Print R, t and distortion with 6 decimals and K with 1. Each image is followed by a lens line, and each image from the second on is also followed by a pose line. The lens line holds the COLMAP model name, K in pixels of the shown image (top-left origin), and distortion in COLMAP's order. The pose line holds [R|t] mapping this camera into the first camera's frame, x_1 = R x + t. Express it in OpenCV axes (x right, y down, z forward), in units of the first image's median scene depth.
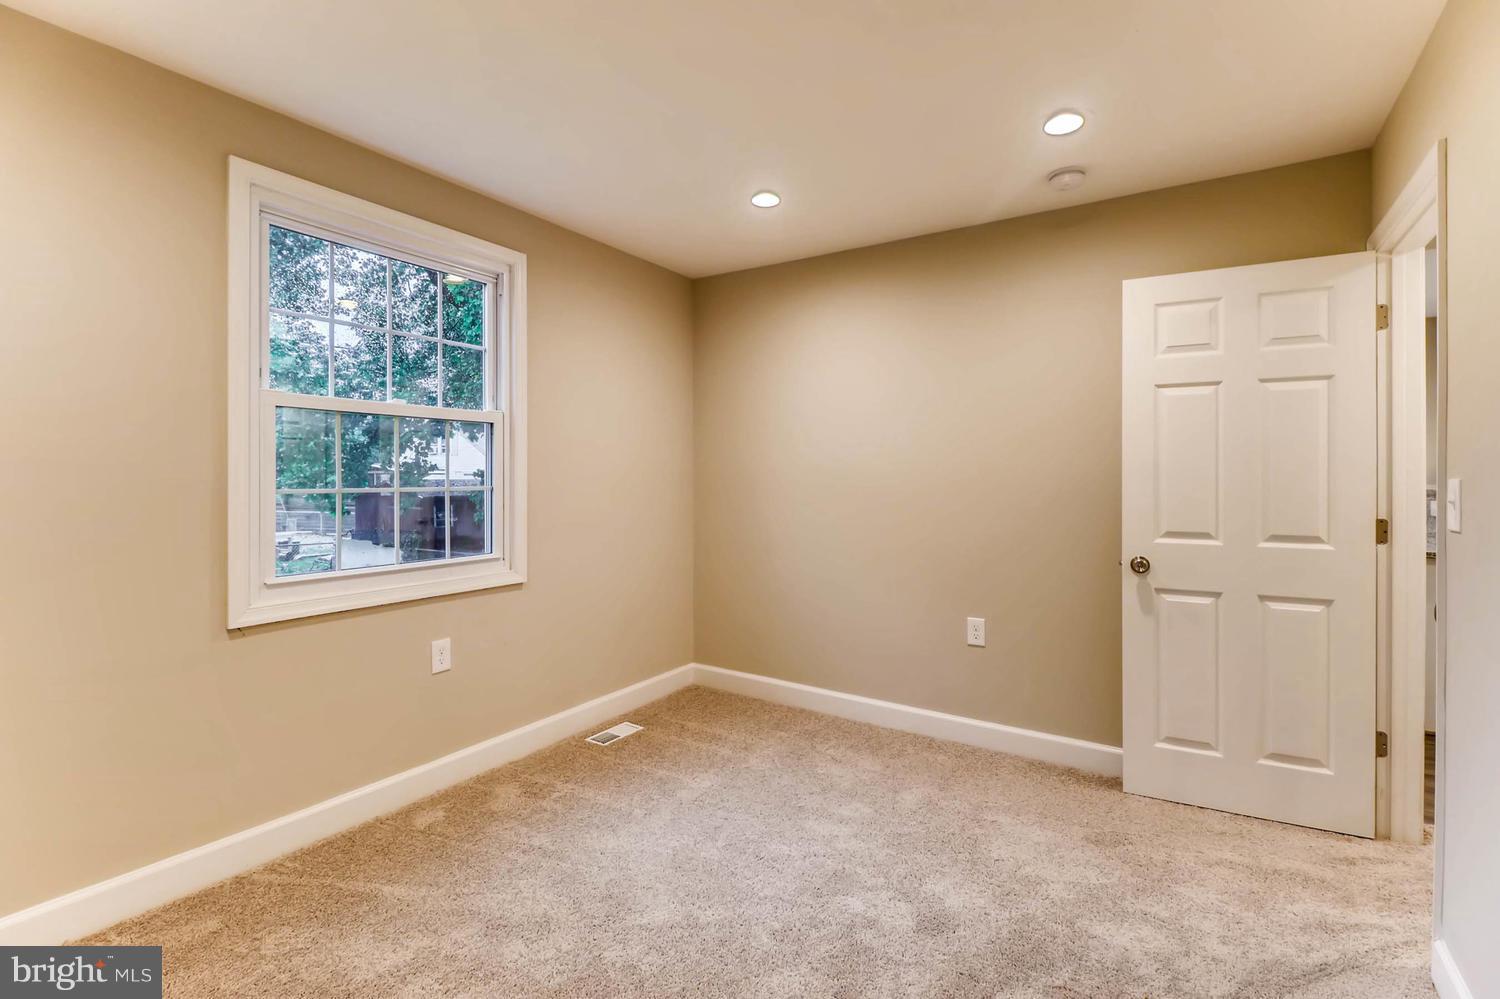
lens RADIAL K [[686.4, 0, 750.2], [0, 686.4, 487.4], [0, 0, 1]] dist [0.015318, -0.012605]
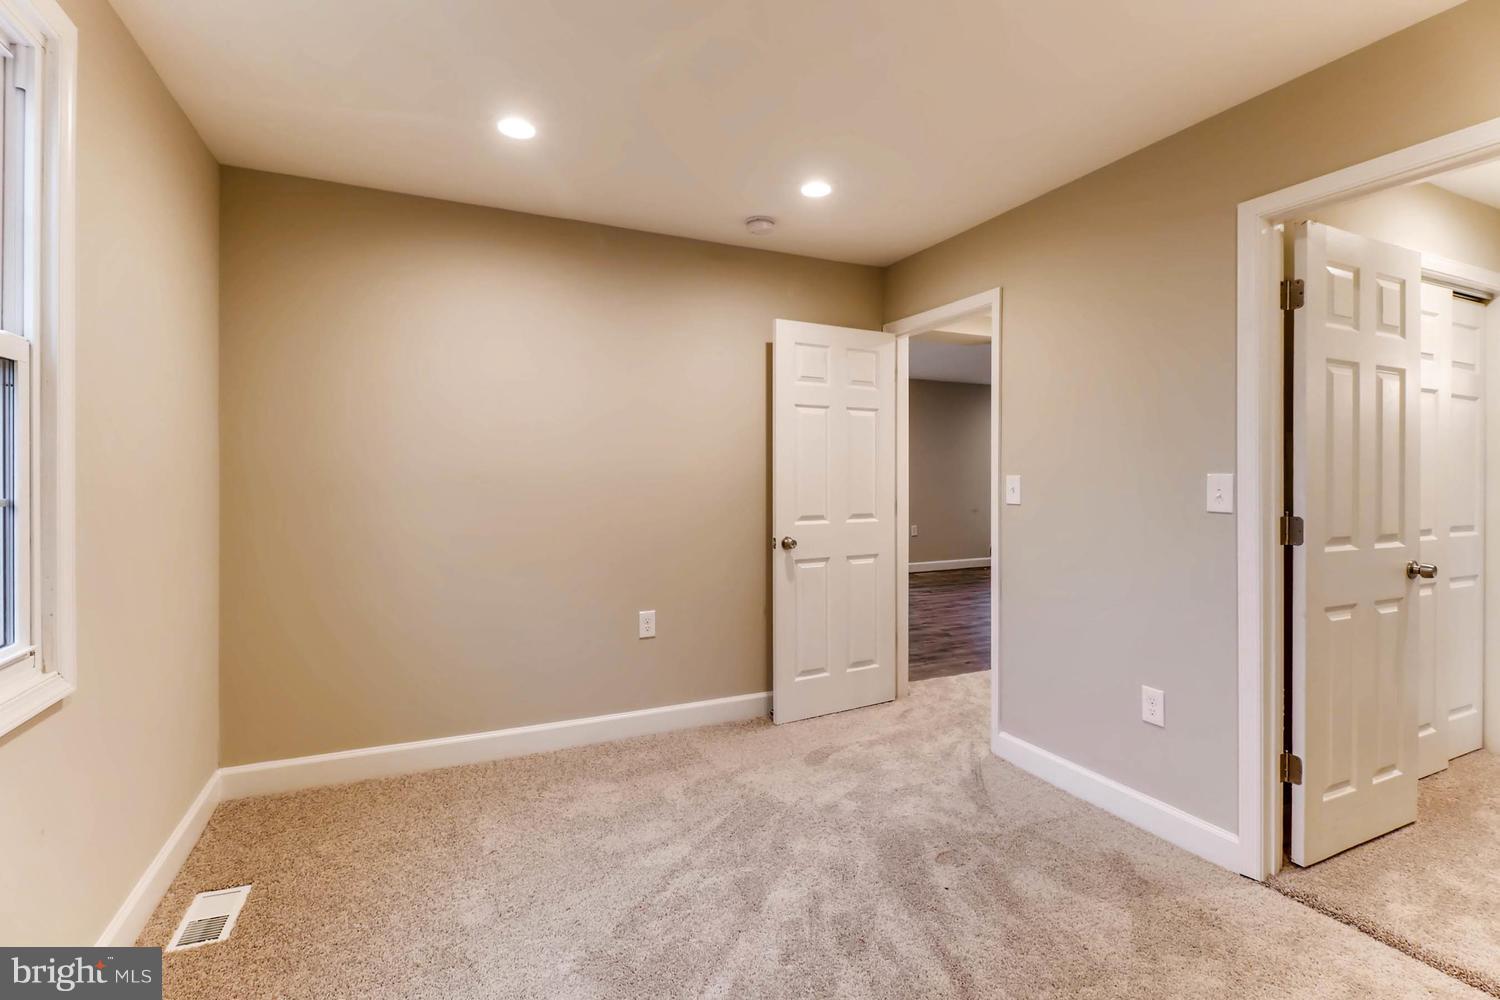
lens RADIAL K [[686.4, 0, 749.5], [0, 686.4, 485.6], [0, 0, 1]] dist [0.015318, -0.012605]
pose [[0.533816, -0.015269, 0.845463, -0.562758], [0.015131, 0.999849, 0.008504, -0.007030], [-0.845465, 0.008253, 0.533967, 0.382718]]
